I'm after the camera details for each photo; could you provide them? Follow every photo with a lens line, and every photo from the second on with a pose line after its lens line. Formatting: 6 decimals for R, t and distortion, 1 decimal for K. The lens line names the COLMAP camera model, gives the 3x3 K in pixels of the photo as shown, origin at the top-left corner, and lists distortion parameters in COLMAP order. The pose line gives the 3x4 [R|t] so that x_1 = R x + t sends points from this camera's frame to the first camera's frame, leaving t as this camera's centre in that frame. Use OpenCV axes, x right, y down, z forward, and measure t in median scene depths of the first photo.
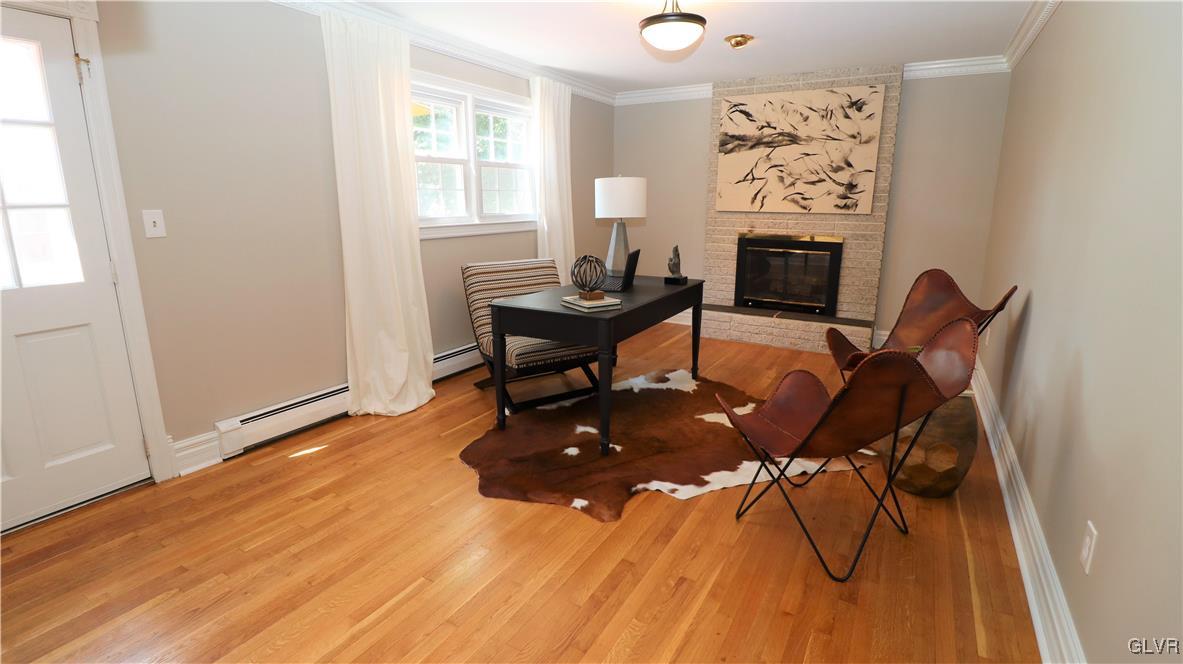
lens RADIAL K [[544.8, 0, 601.9], [0, 544.8, 329.2], [0, 0, 1]] dist [-0.012097, -0.002524]
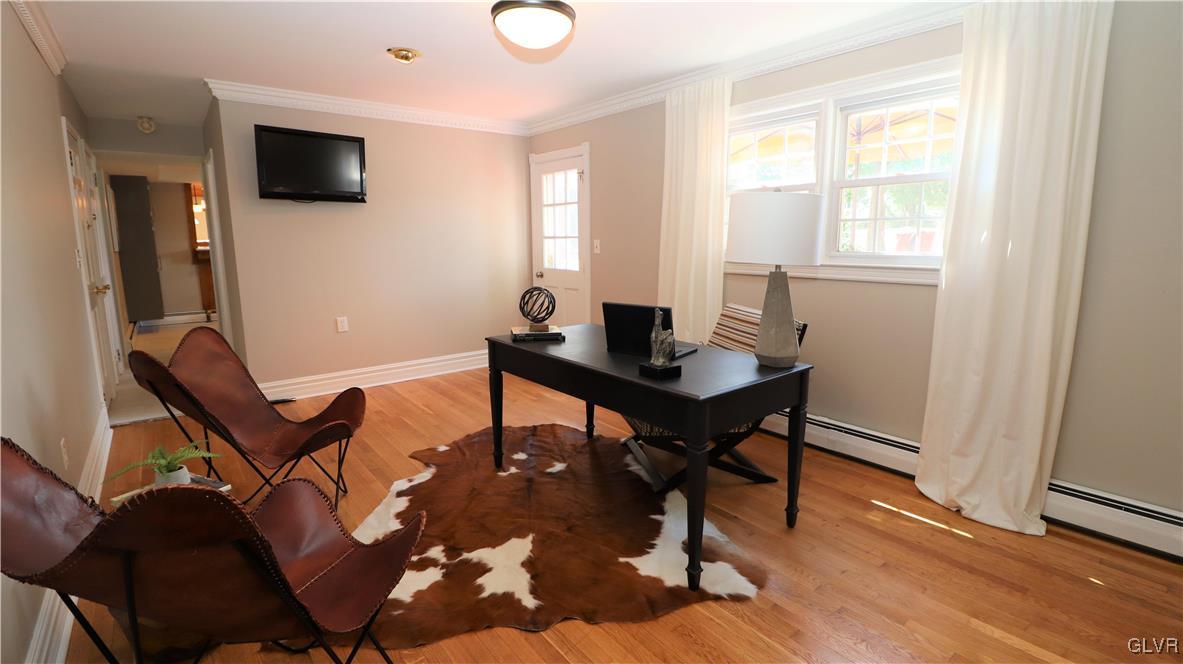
lens RADIAL K [[544.8, 0, 602.8], [0, 544.8, 326.5], [0, 0, 1]] dist [-0.012097, -0.002524]
pose [[-0.361432, 0.156785, -0.919122, 0.663834], [-0.204340, 0.948478, 0.242147, -0.256781], [0.909732, 0.275333, -0.310773, 1.084666]]
